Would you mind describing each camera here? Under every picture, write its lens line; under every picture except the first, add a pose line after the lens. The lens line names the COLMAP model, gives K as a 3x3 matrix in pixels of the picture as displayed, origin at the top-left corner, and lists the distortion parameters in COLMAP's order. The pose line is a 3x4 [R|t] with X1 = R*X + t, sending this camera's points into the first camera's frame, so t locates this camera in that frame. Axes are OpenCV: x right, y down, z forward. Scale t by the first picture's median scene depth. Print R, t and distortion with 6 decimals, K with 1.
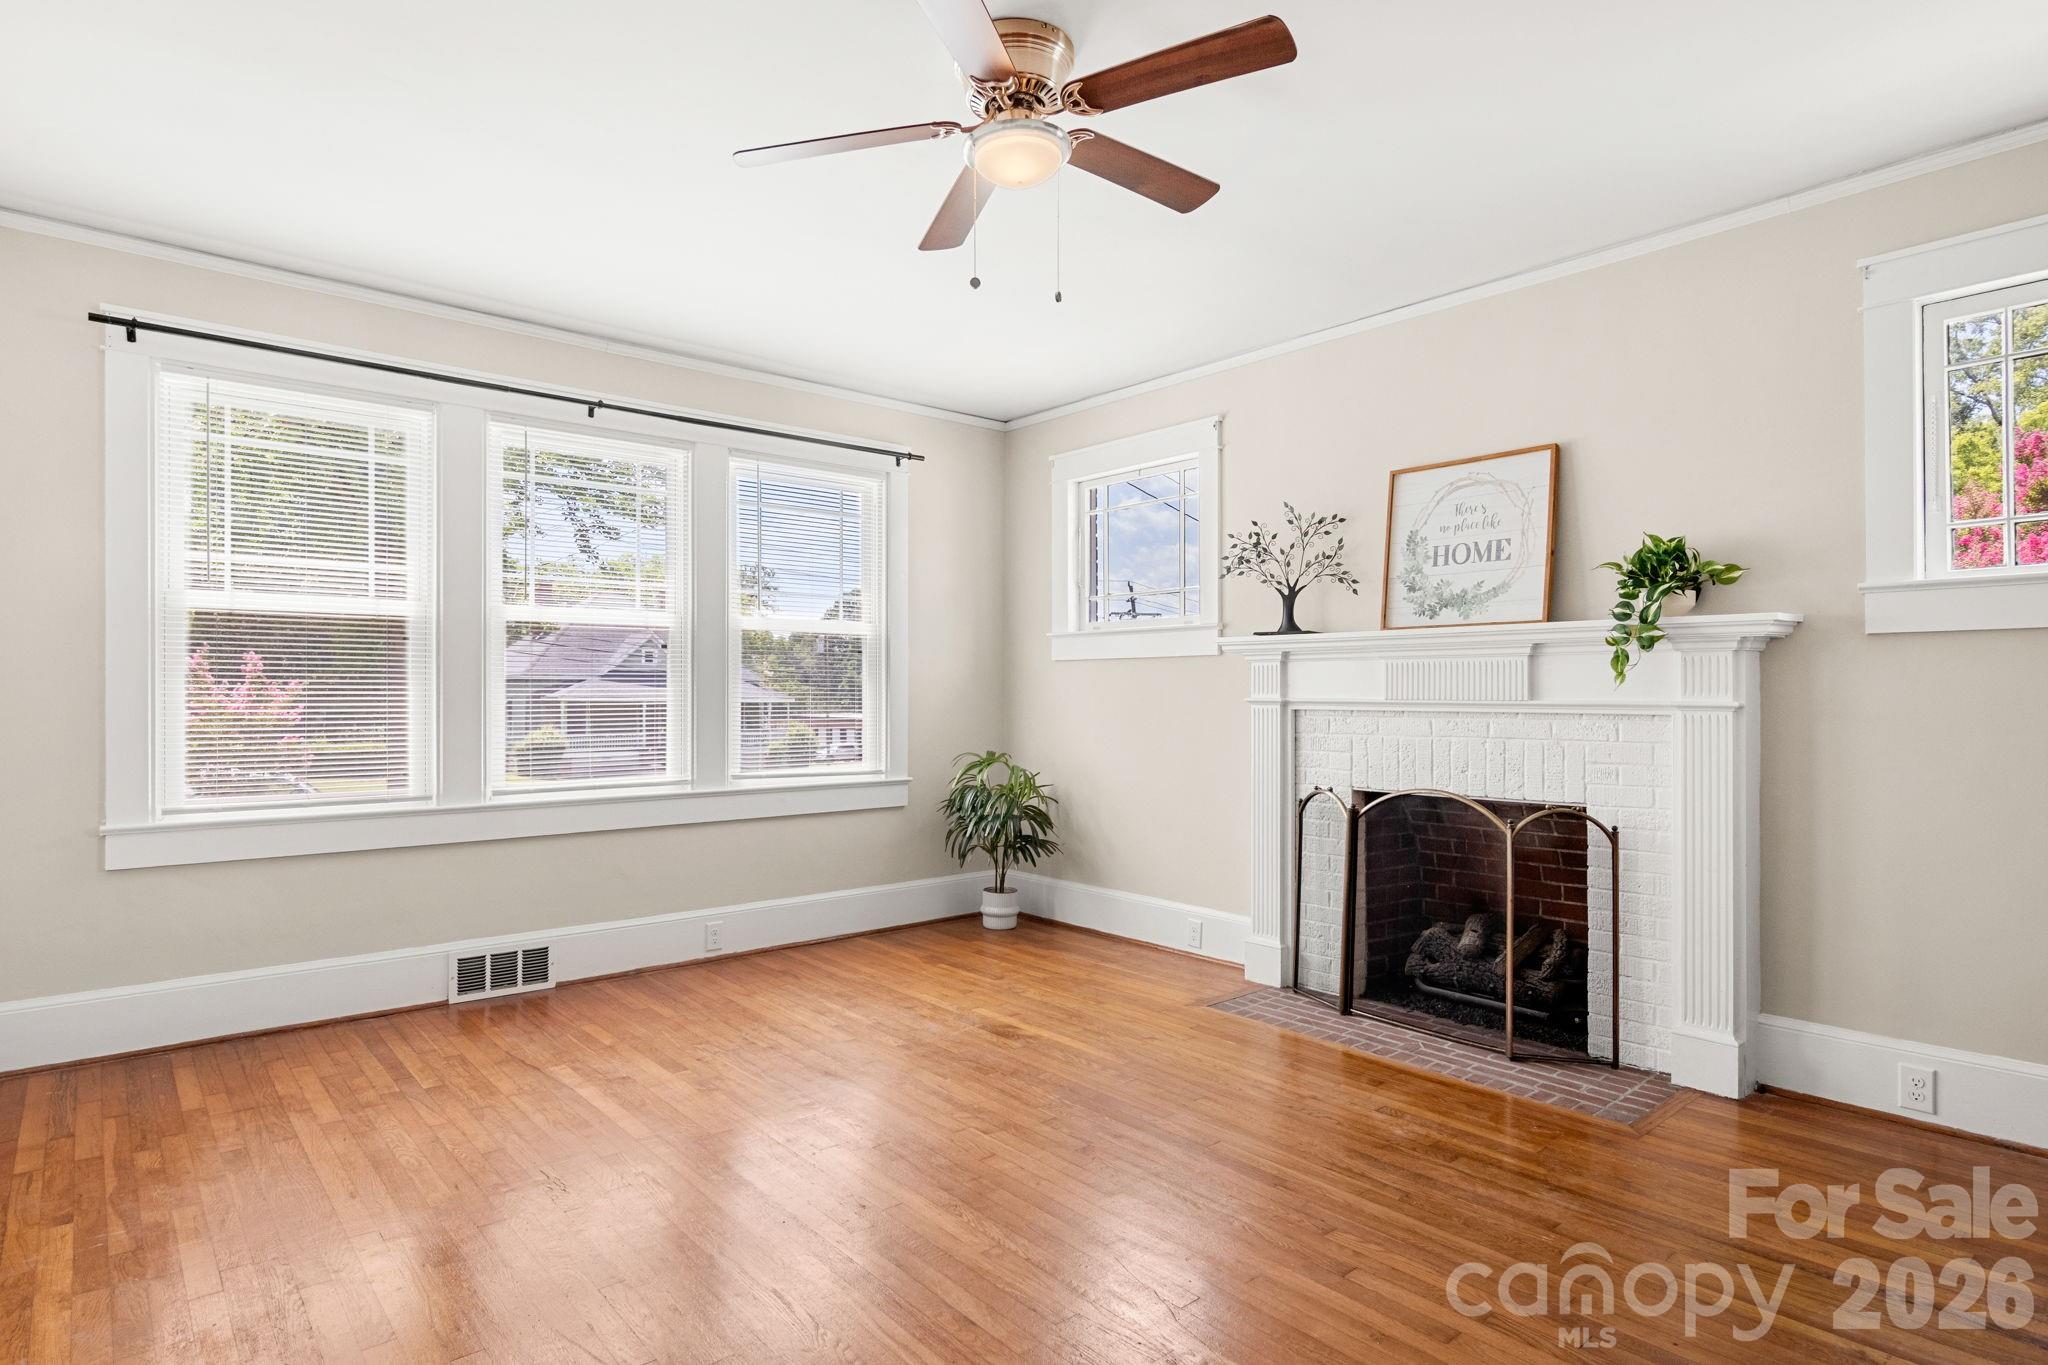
lens RADIAL K [[1070.8, 0, 1012.7], [0, 1070.8, 685.8], [0, 0, 1]] dist [-0.002102, 0.000074]
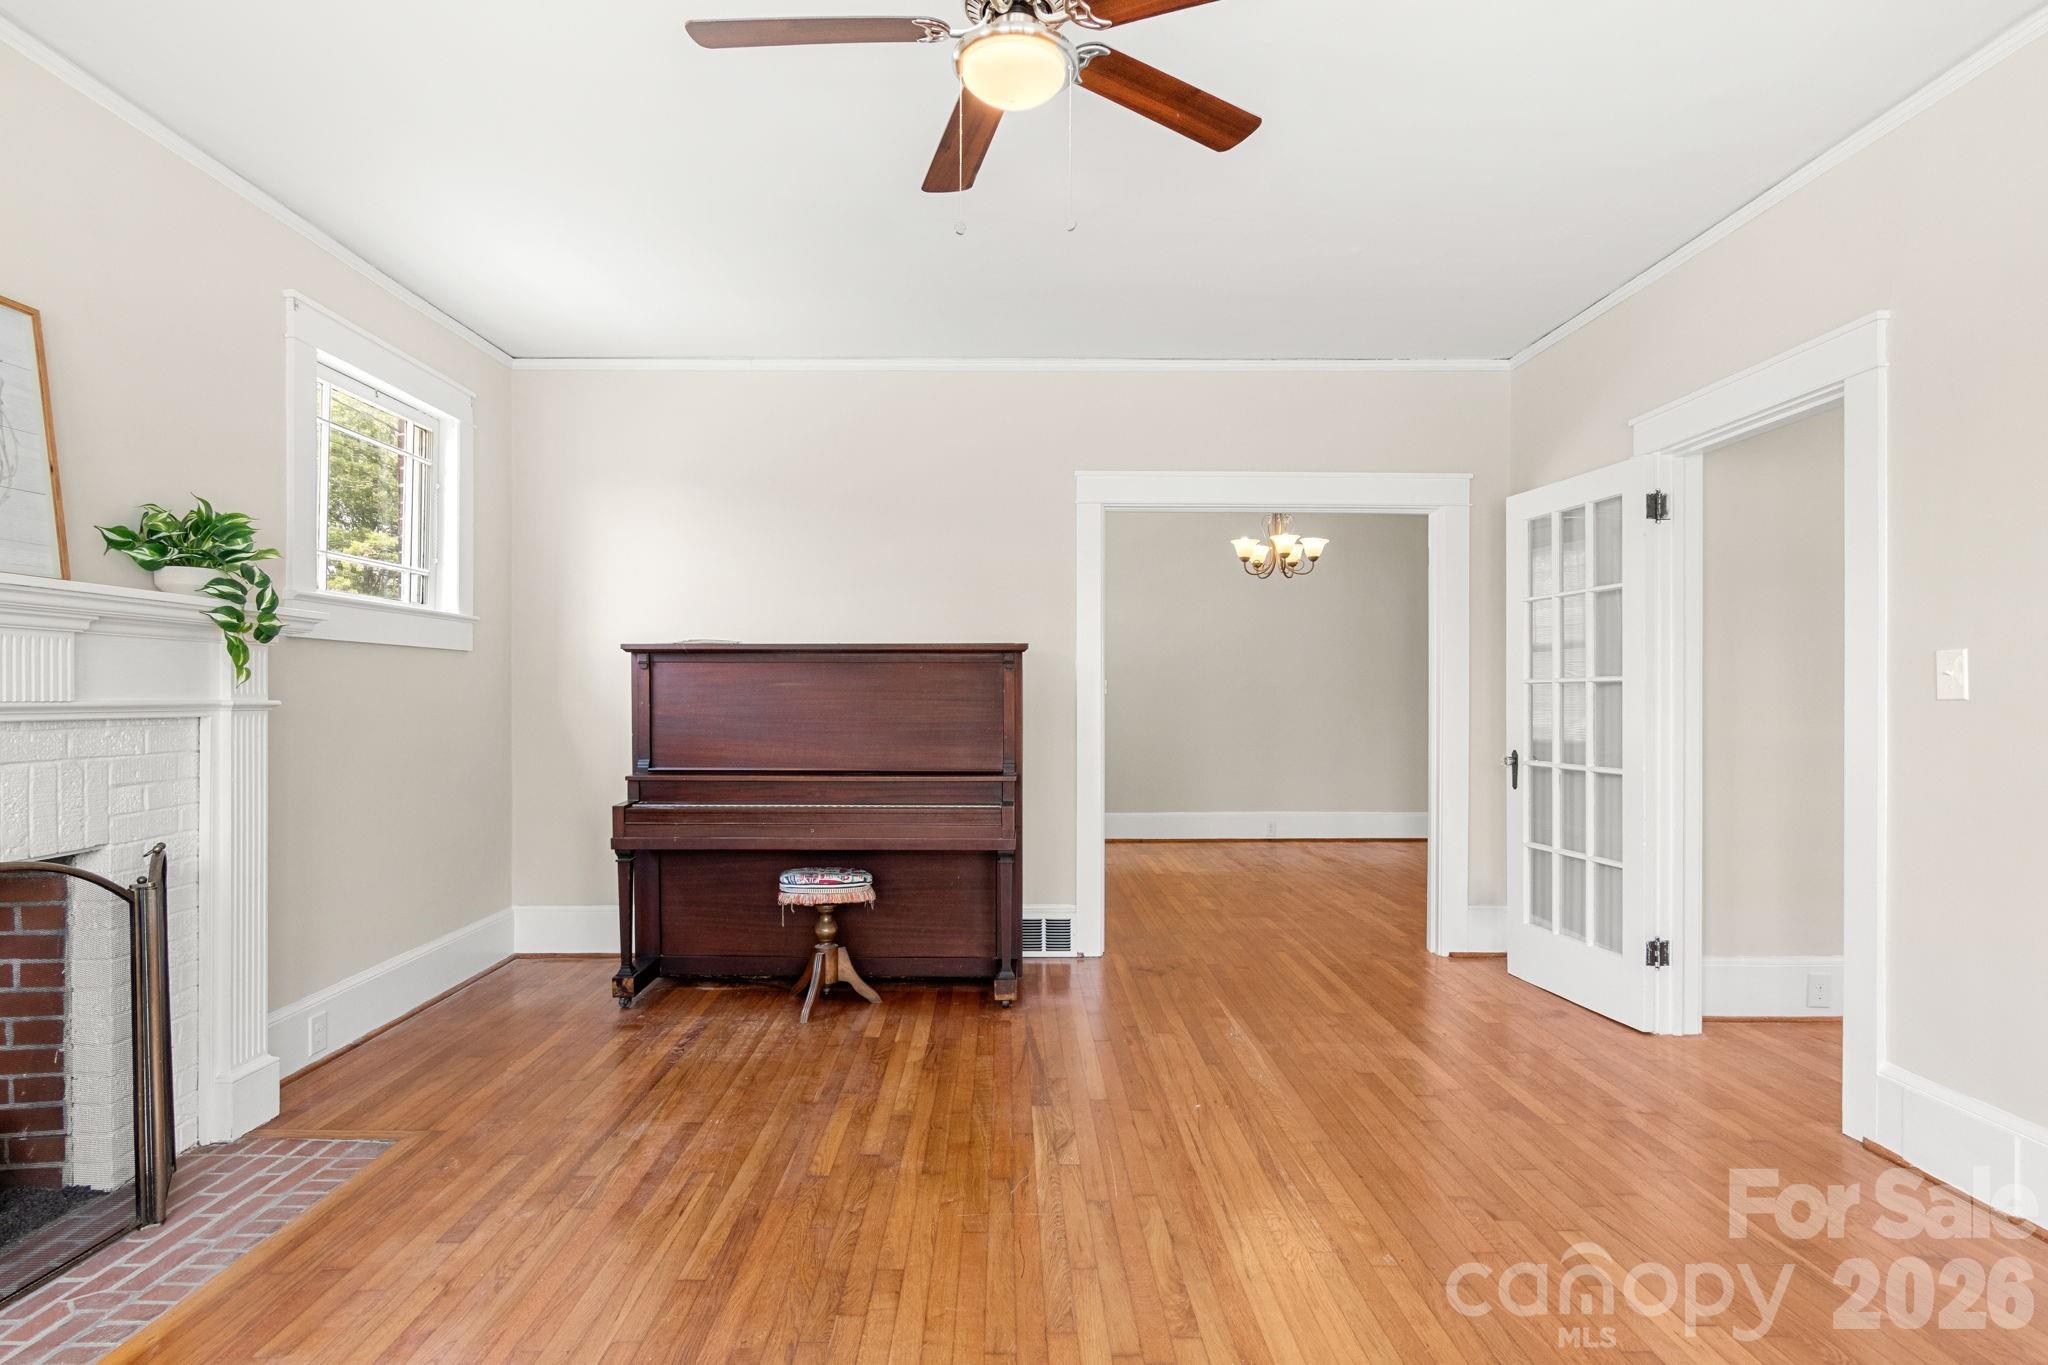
lens RADIAL K [[1070.8, 0, 1012.7], [0, 1070.8, 685.8], [0, 0, 1]] dist [-0.002102, 0.000074]
pose [[-0.753377, -0.003779, 0.657578, -0.427404], [-0.007438, 0.999968, -0.002775, 0.000512], [-0.657547, -0.006982, -0.753381, 1.237939]]
